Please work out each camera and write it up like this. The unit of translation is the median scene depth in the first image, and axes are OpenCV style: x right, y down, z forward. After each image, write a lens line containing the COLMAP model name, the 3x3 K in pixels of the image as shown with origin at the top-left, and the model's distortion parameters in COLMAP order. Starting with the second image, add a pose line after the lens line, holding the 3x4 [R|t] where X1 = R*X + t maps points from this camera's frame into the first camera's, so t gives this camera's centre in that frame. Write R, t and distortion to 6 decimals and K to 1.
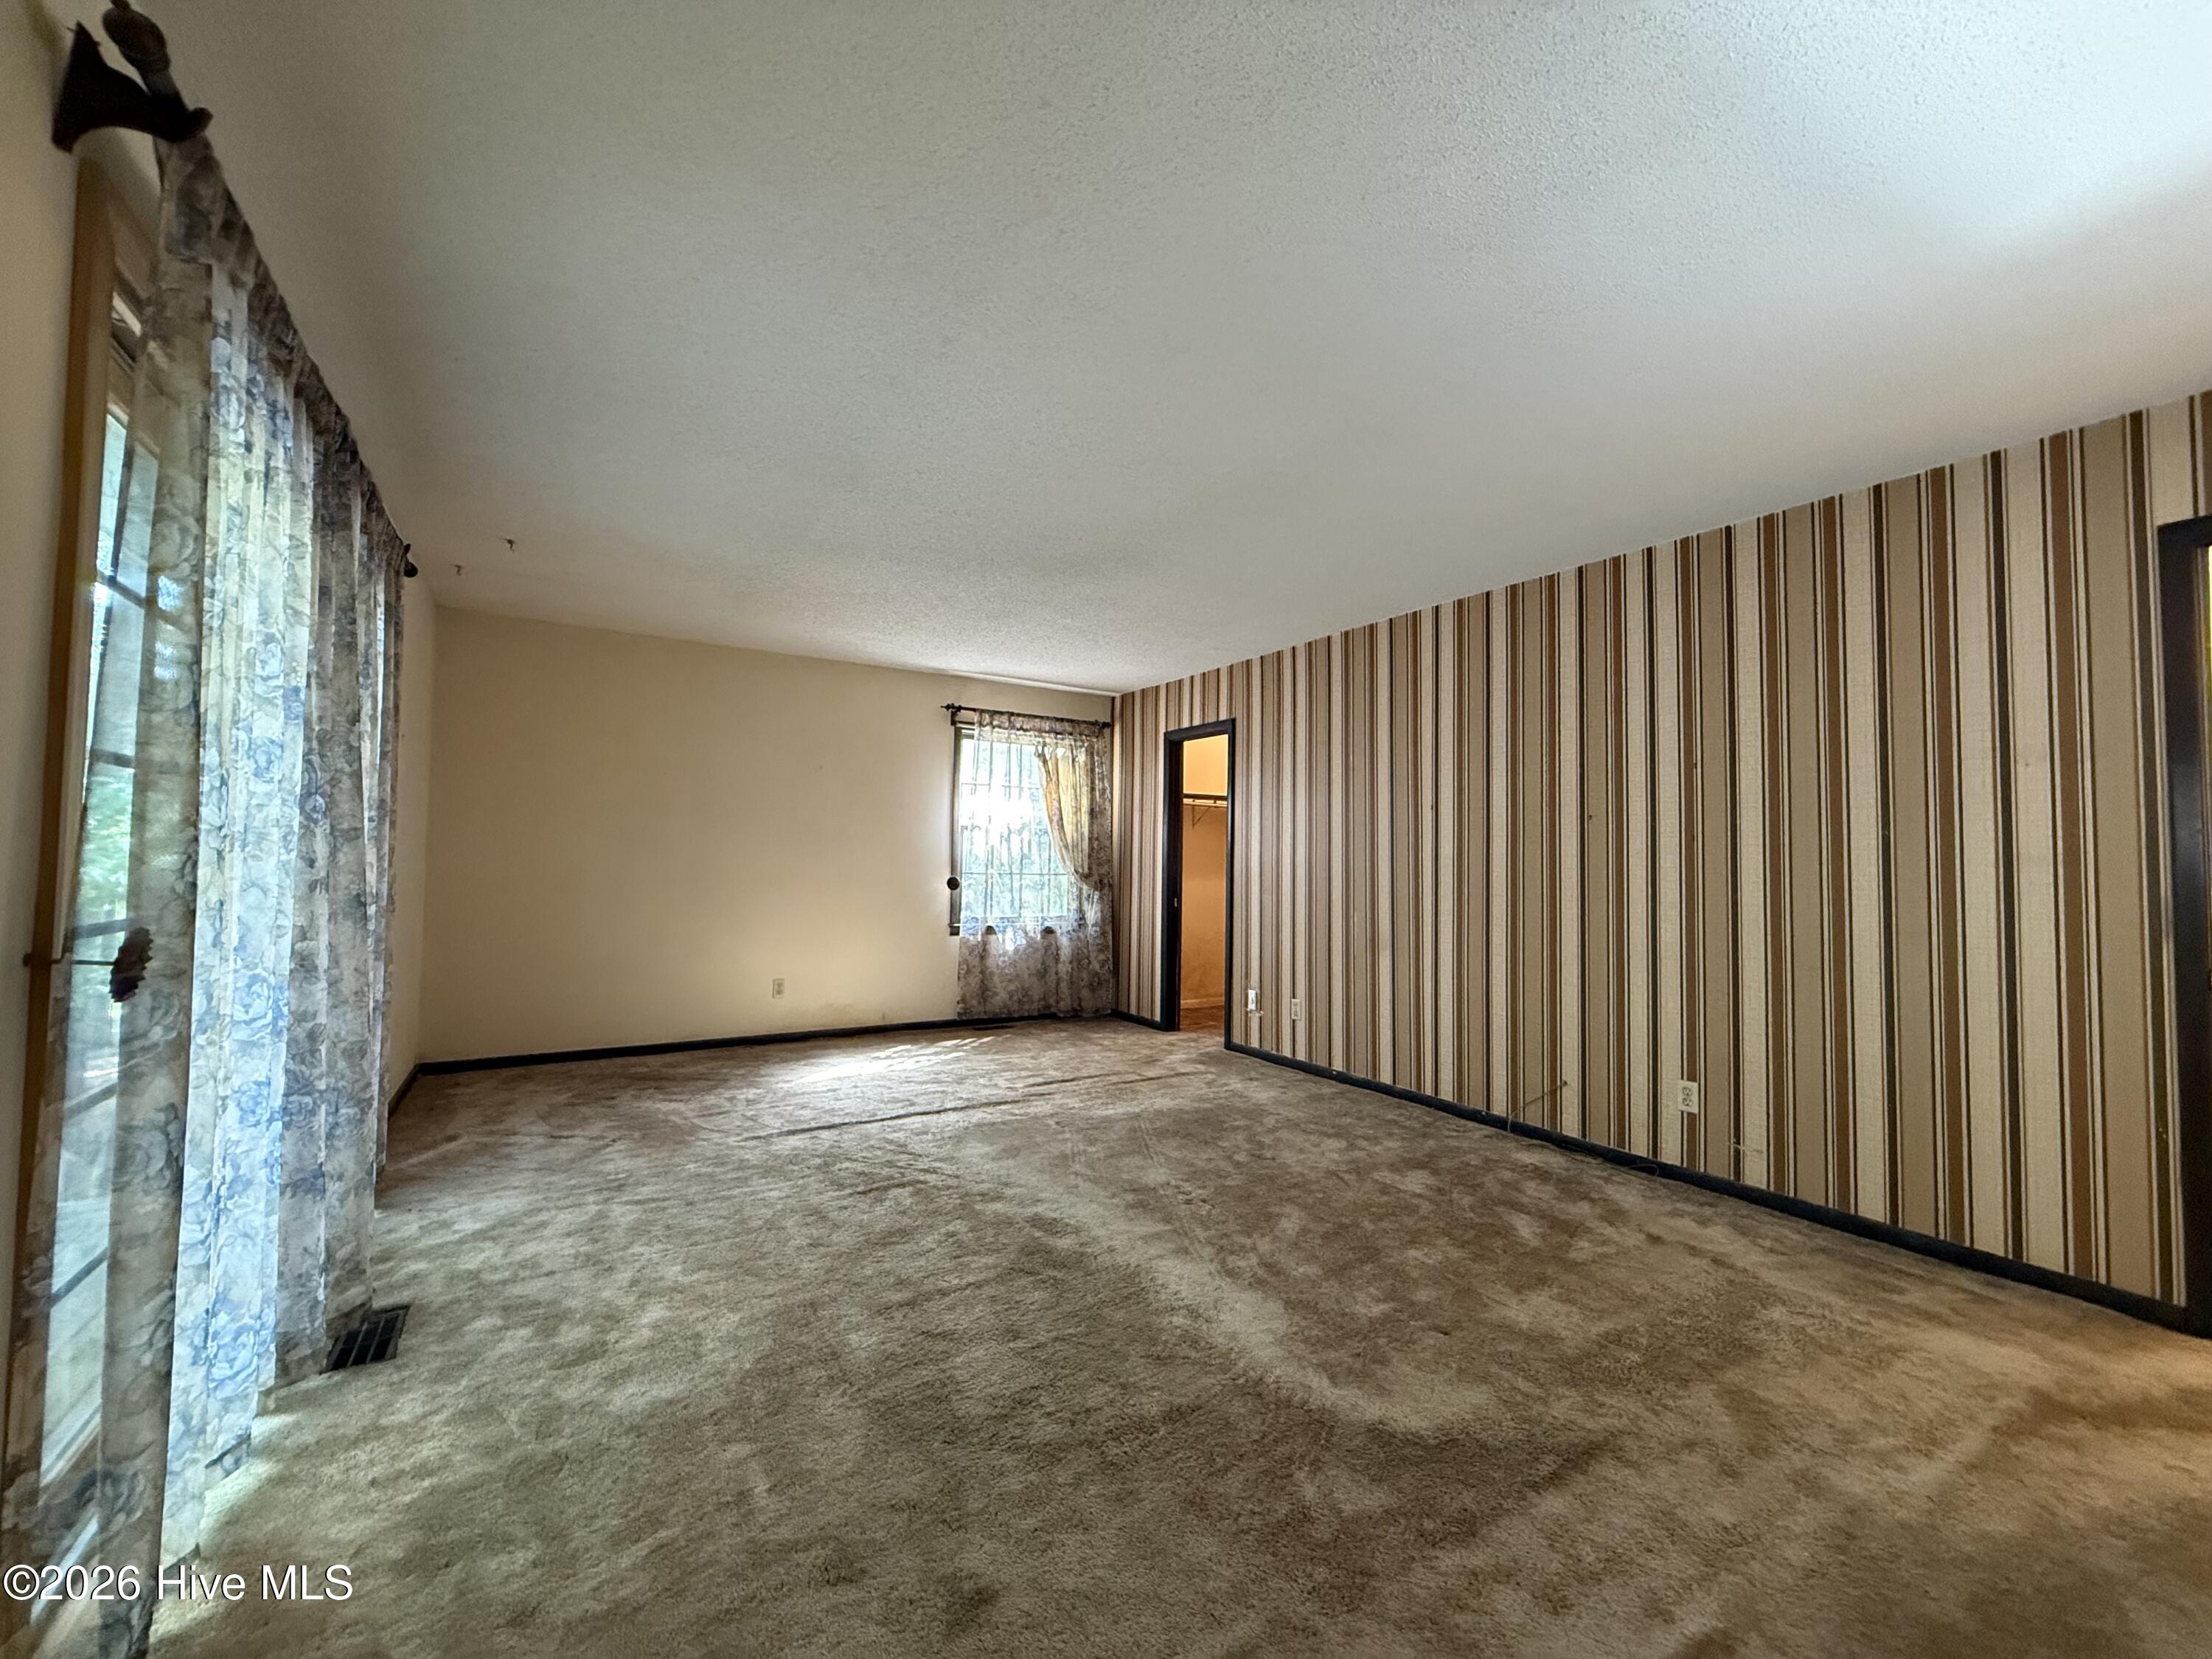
lens RADIAL K [[885.7, 0, 1100.2], [0, 885.7, 828.7], [0, 0, 1]] dist [-0.000681, 0.000190]
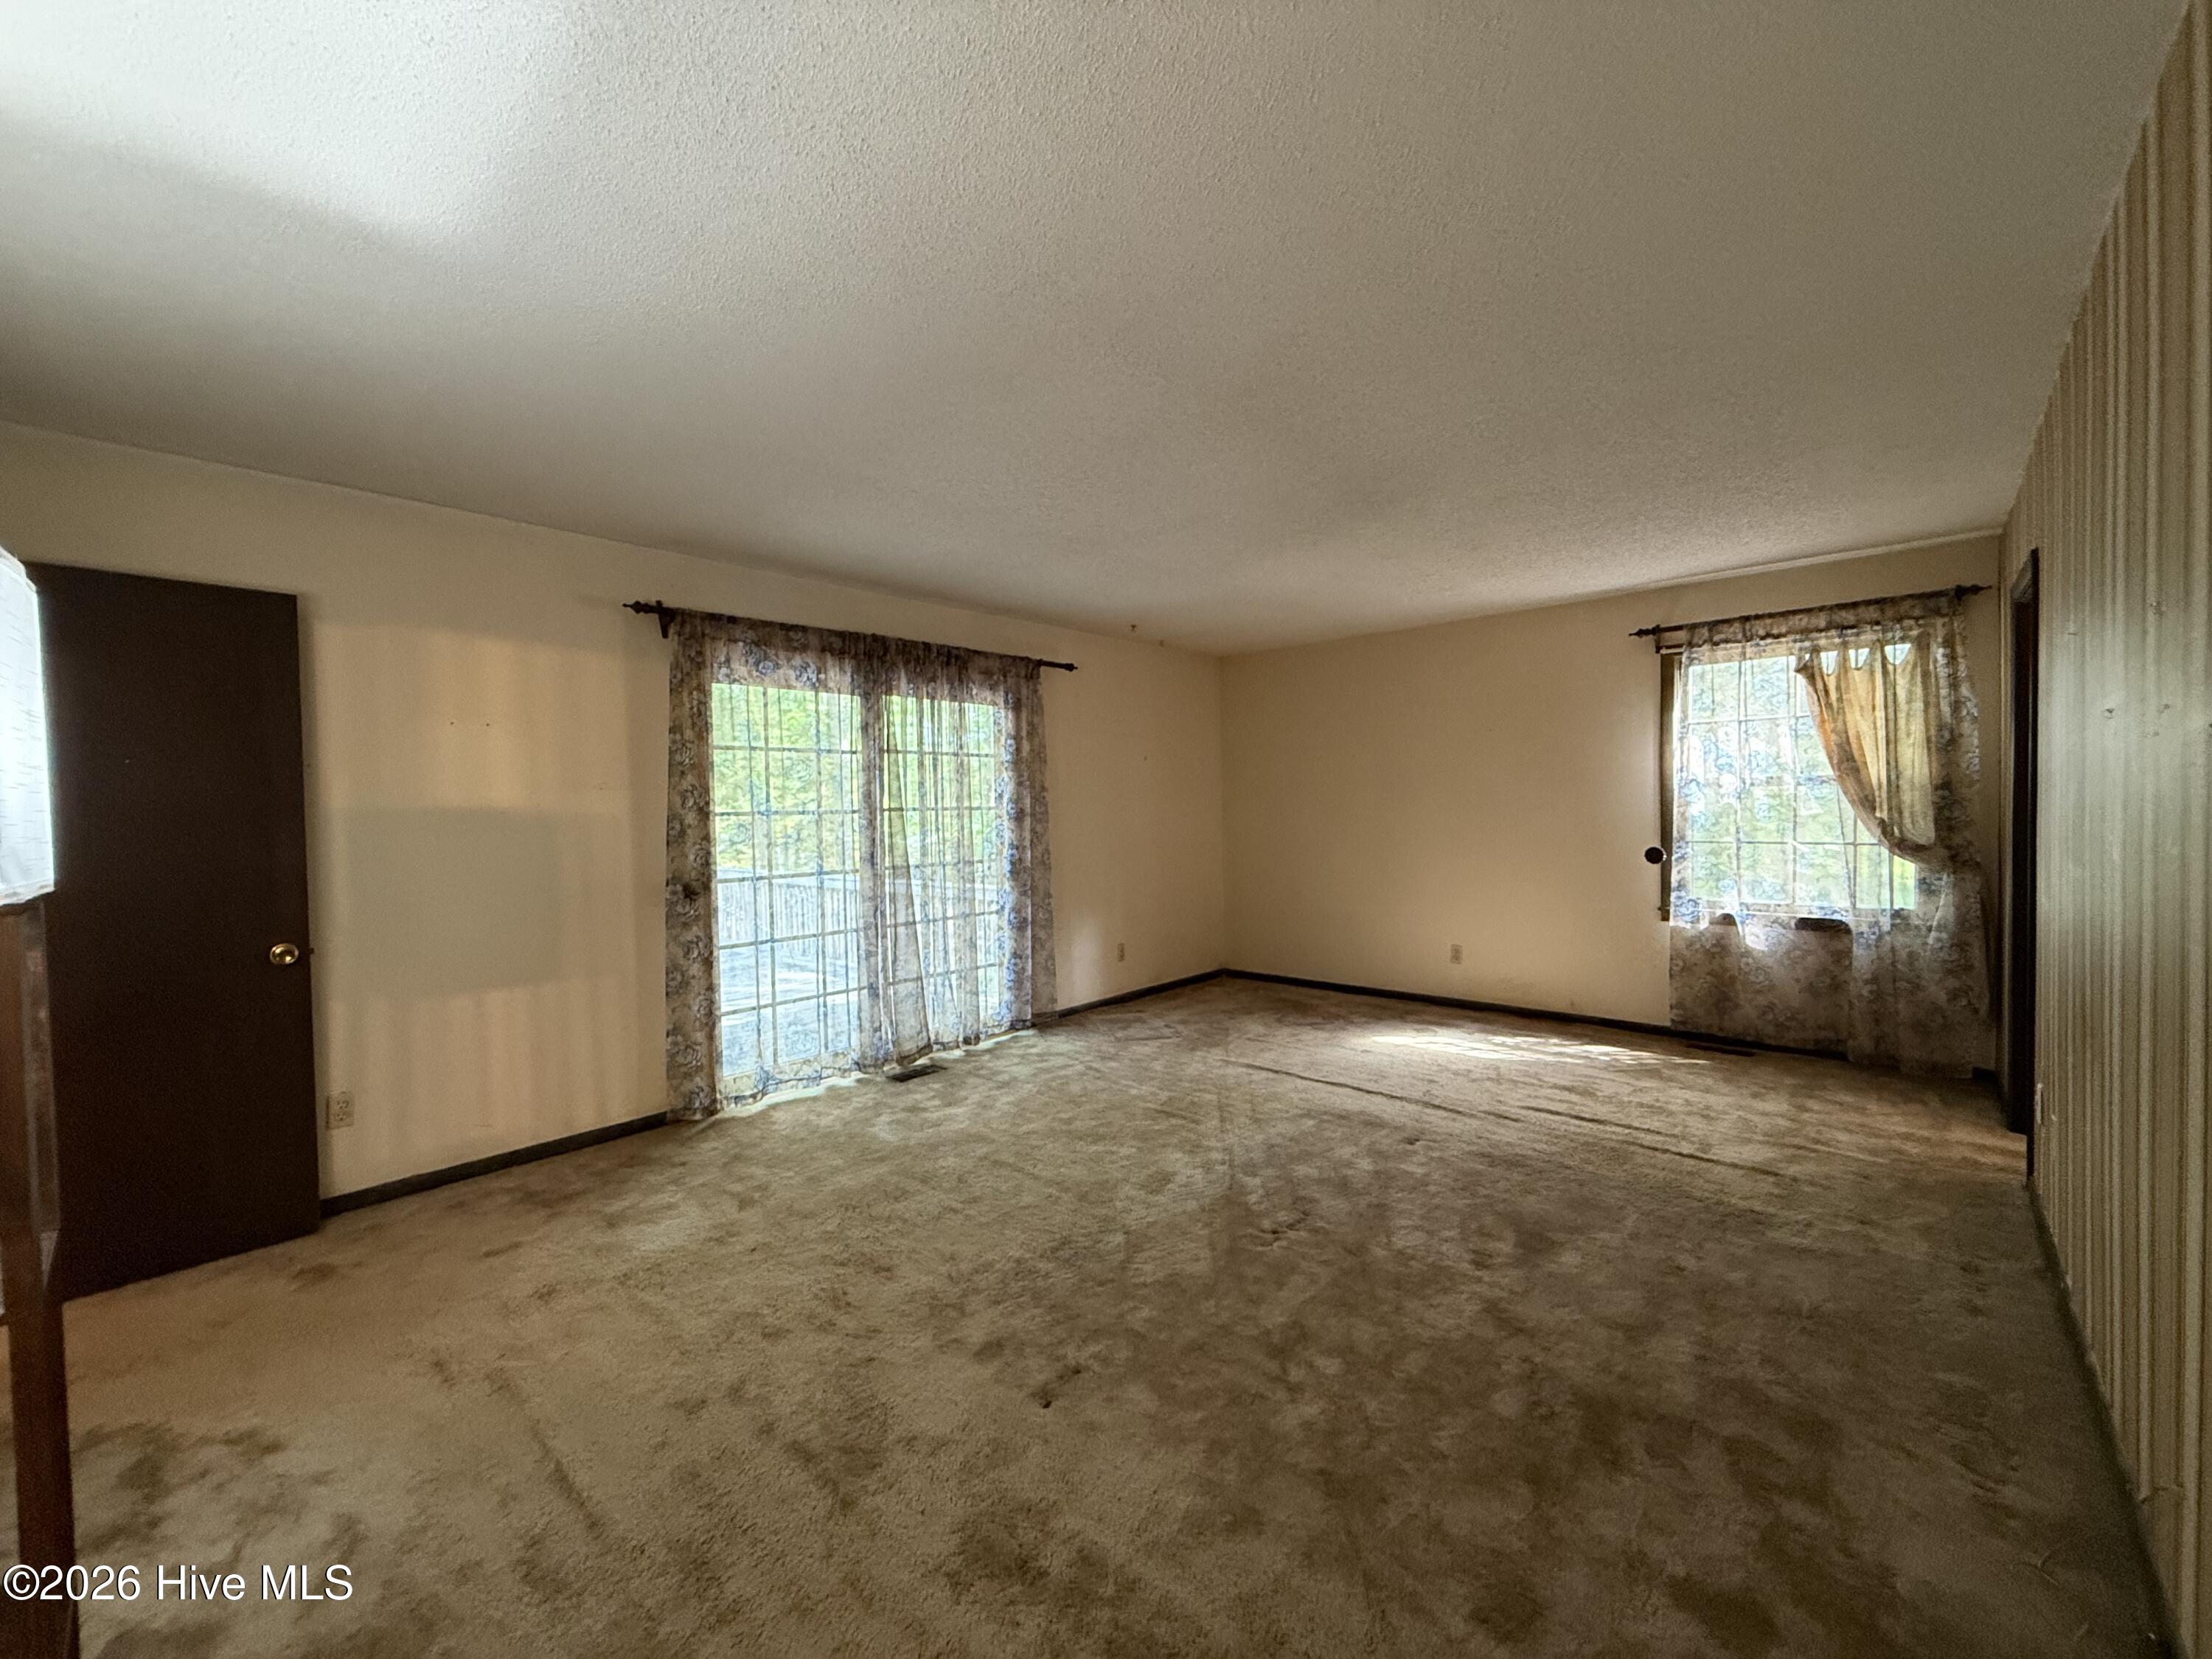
lens RADIAL K [[885.7, 0, 1099.4], [0, 885.7, 832.3], [0, 0, 1]] dist [-0.000681, 0.000190]
pose [[0.263899, 0.004387, -0.964540, 0.694548], [0.061542, 0.997876, 0.021377, -0.009358], [0.962585, -0.065001, 0.263068, 0.471894]]
